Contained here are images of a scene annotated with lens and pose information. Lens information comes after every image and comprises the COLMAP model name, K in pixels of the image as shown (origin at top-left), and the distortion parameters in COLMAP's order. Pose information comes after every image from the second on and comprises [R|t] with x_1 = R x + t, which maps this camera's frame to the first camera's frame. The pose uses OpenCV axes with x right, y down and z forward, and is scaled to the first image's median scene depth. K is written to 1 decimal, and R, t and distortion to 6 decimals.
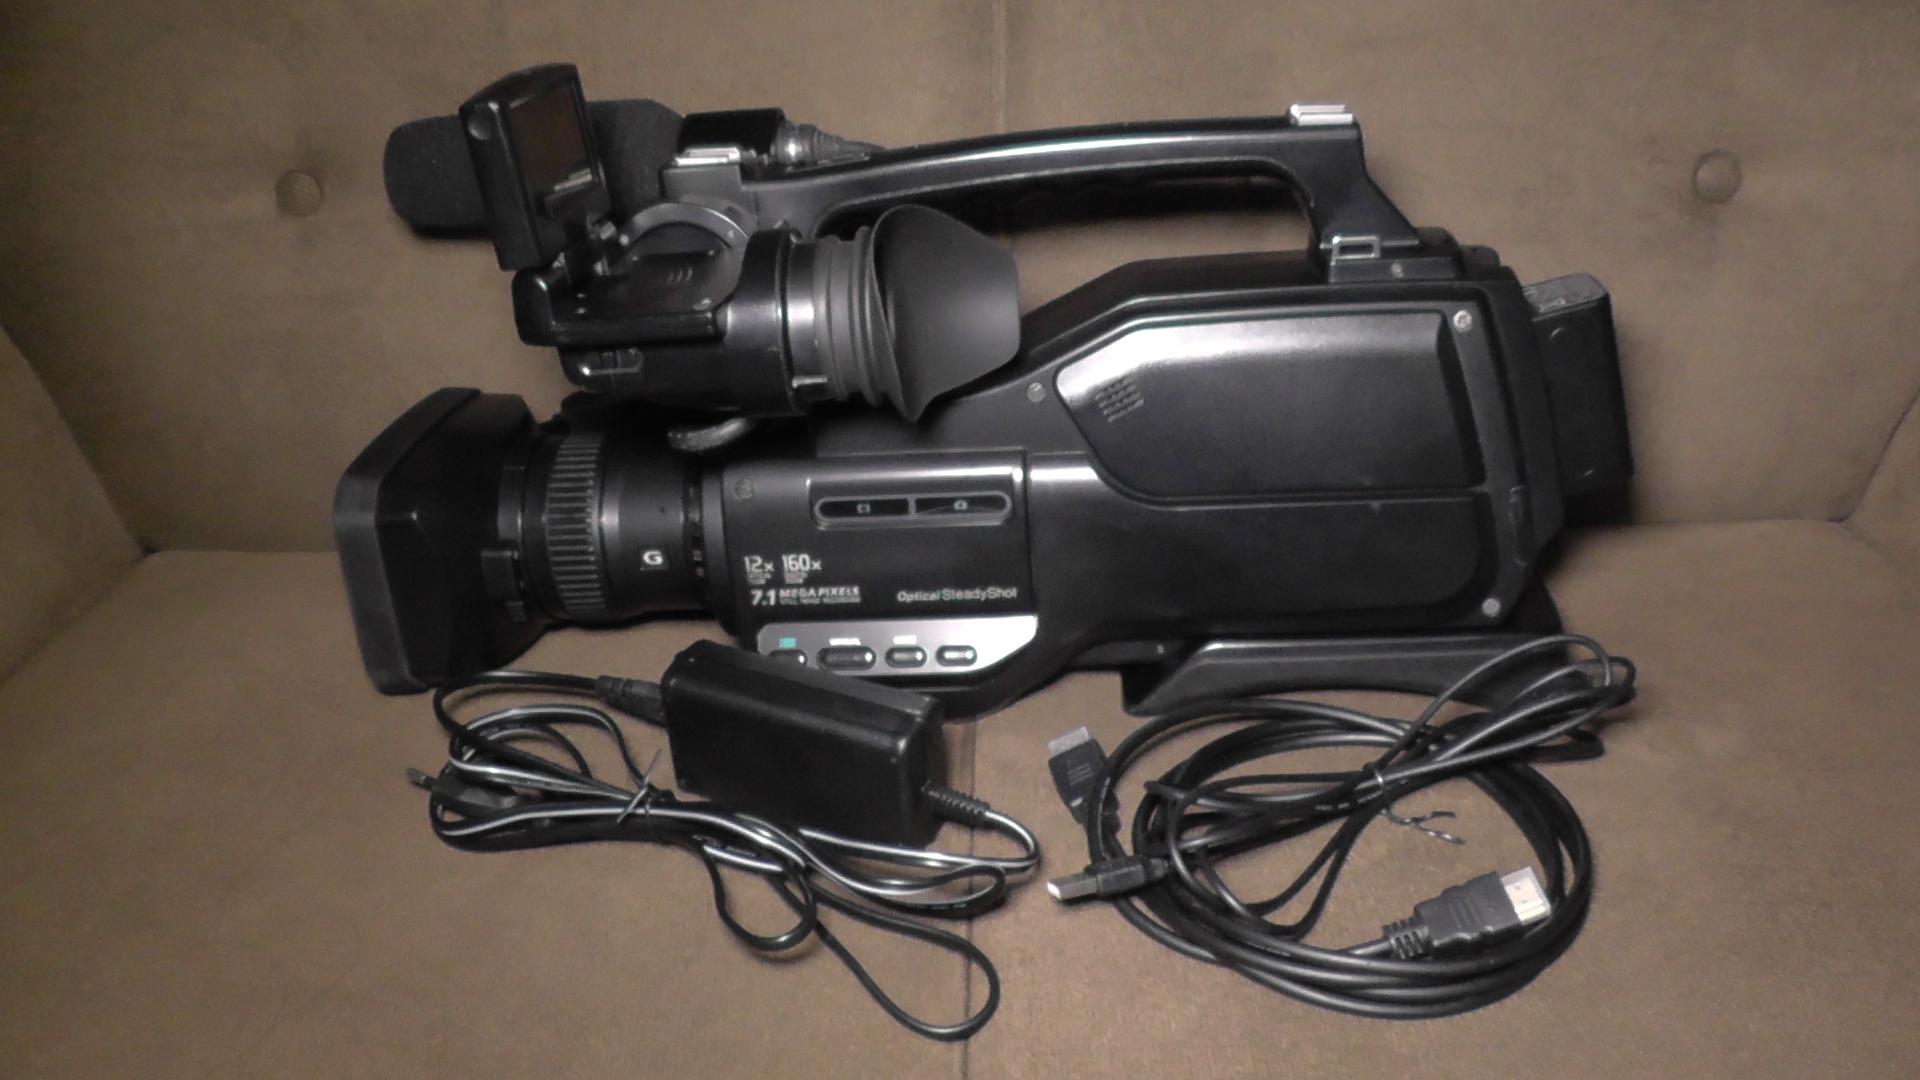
lens RADIAL K [[1714.3, 0, 1011.4], [0, 1714.3, 566.9], [0, 0, 1]] dist [-0.127931, 0.000950]
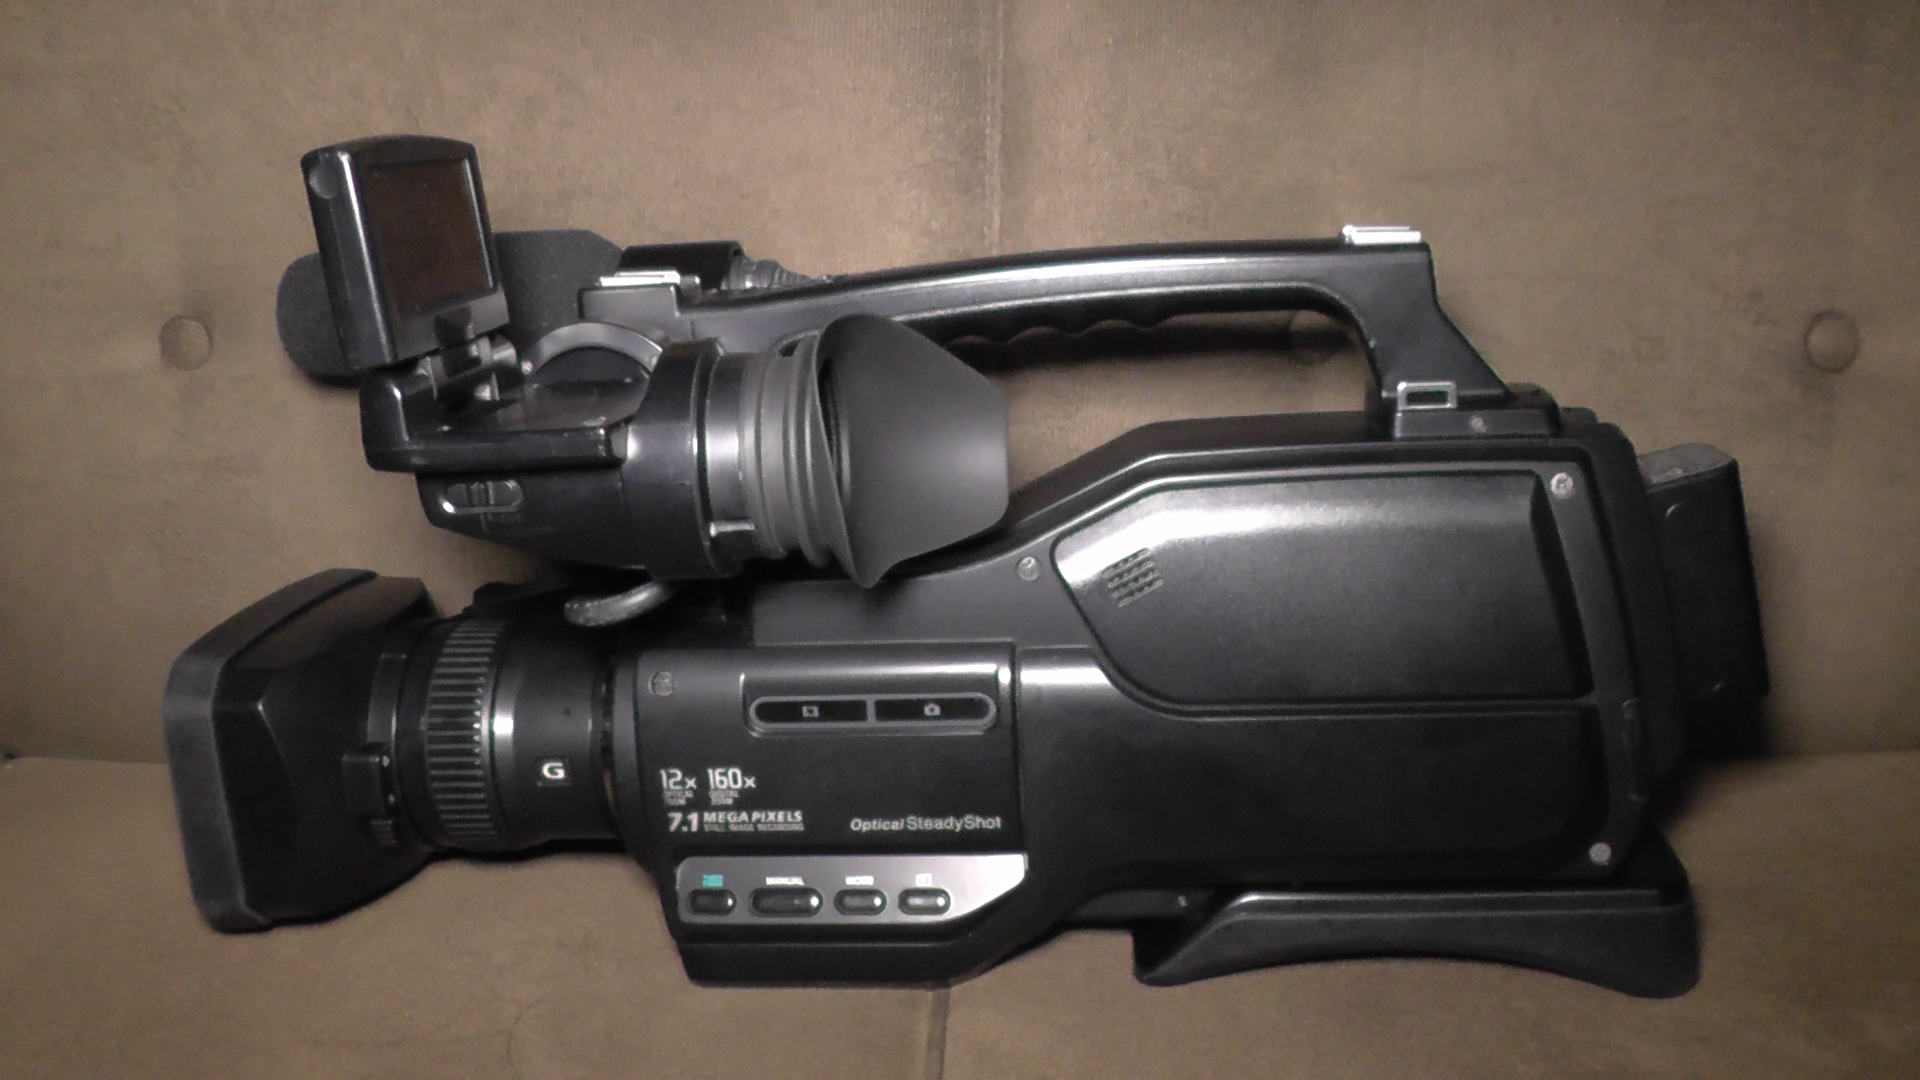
lens RADIAL K [[1732.6, 0, 960.0], [0, 1732.6, 540.0], [0, 0, 1]] dist [-0.110913, 0.008612]
pose [[0.999266, 0.015296, -0.035116, 0.010281], [-0.021067, 0.985158, -0.170350, 0.022632], [0.031989, 0.170965, 0.984758, 0.192336]]
